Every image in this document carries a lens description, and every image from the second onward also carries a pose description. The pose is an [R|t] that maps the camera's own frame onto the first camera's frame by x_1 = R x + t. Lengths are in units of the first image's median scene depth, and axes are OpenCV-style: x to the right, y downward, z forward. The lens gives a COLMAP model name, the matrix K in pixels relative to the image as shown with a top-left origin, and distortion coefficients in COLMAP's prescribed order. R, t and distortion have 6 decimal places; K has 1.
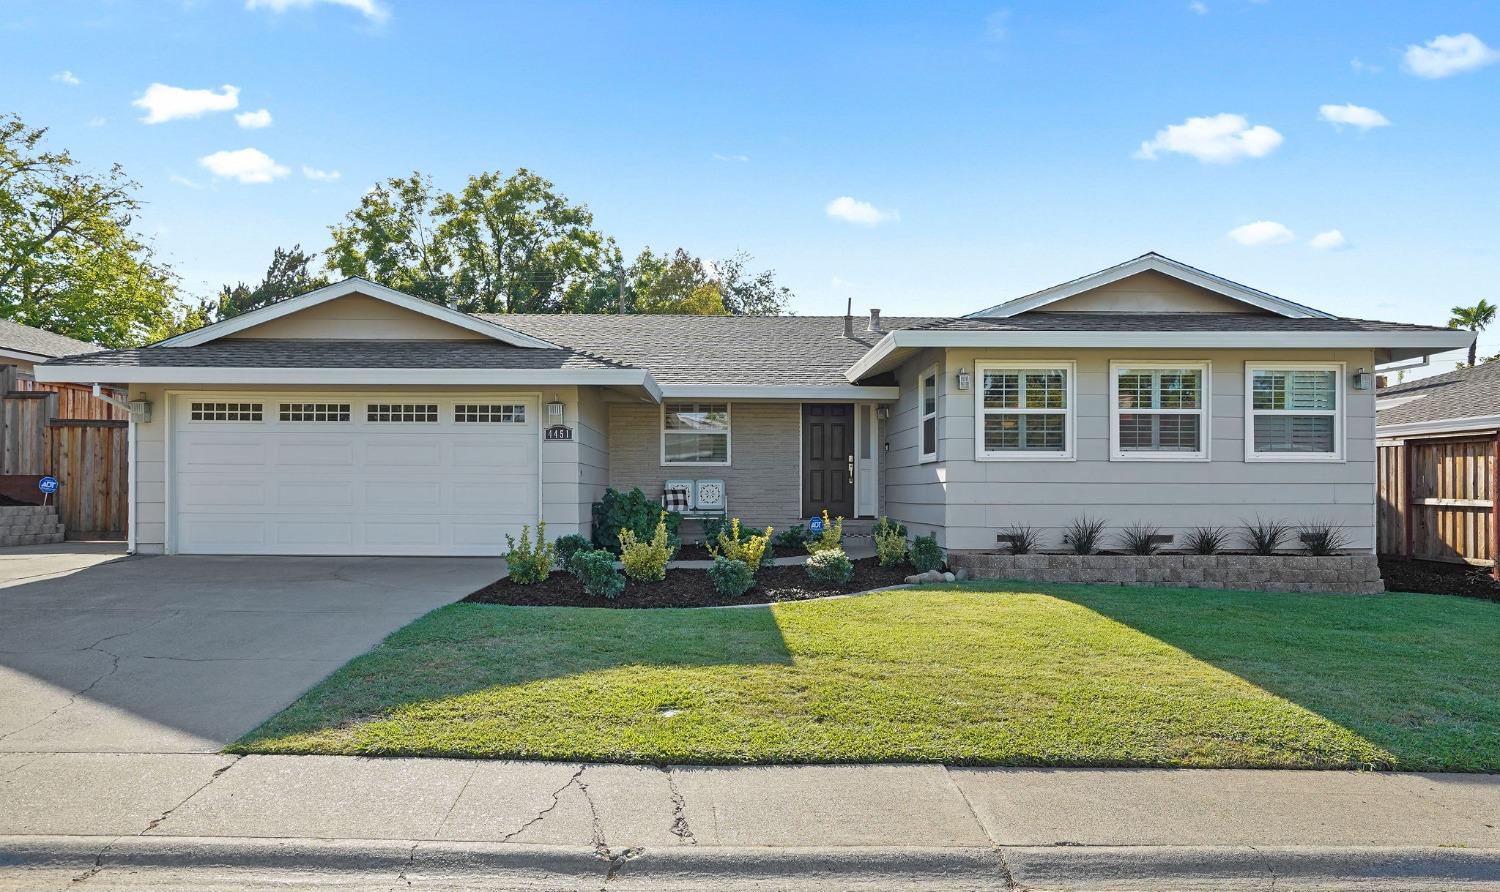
lens RADIAL K [[1172.3, 0, 747.2], [0, 1172.3, 459.7], [0, 0, 1]] dist [0.062785, 0.003966]
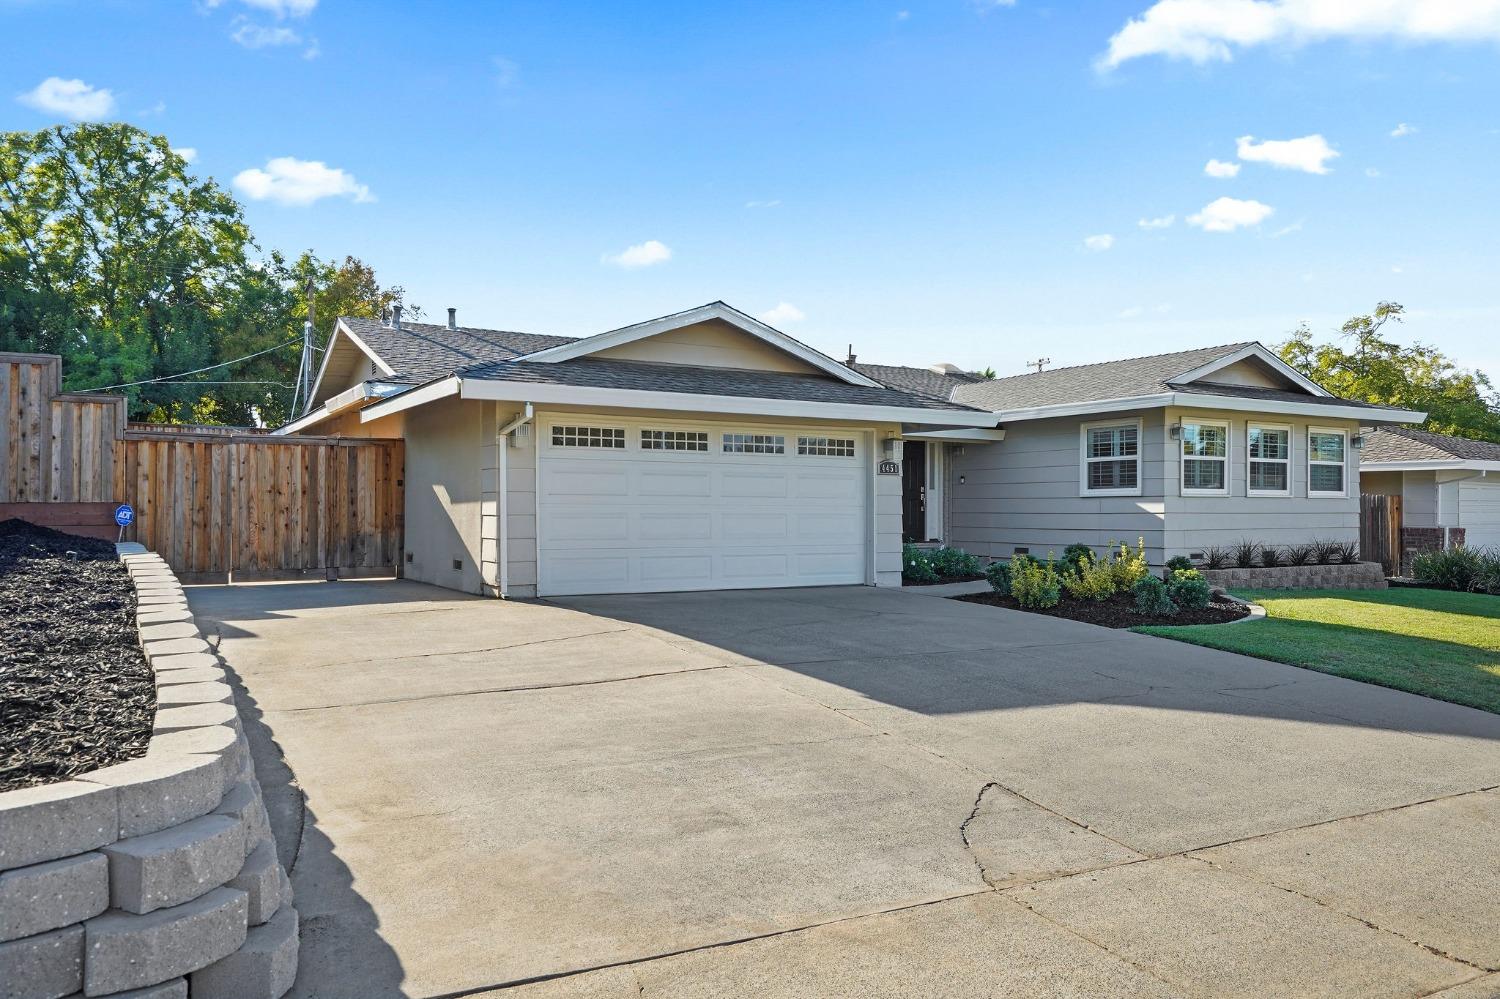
lens RADIAL K [[1063.3, 0, 748.5], [0, 1063.3, 498.6], [0, 0, 1]] dist [-0.007781, 0.000887]
pose [[0.860388, 0.002452, 0.509634, -0.676005], [-0.015319, 0.999661, 0.021051, -0.012012], [-0.509410, -0.025919, 0.860134, 0.236096]]
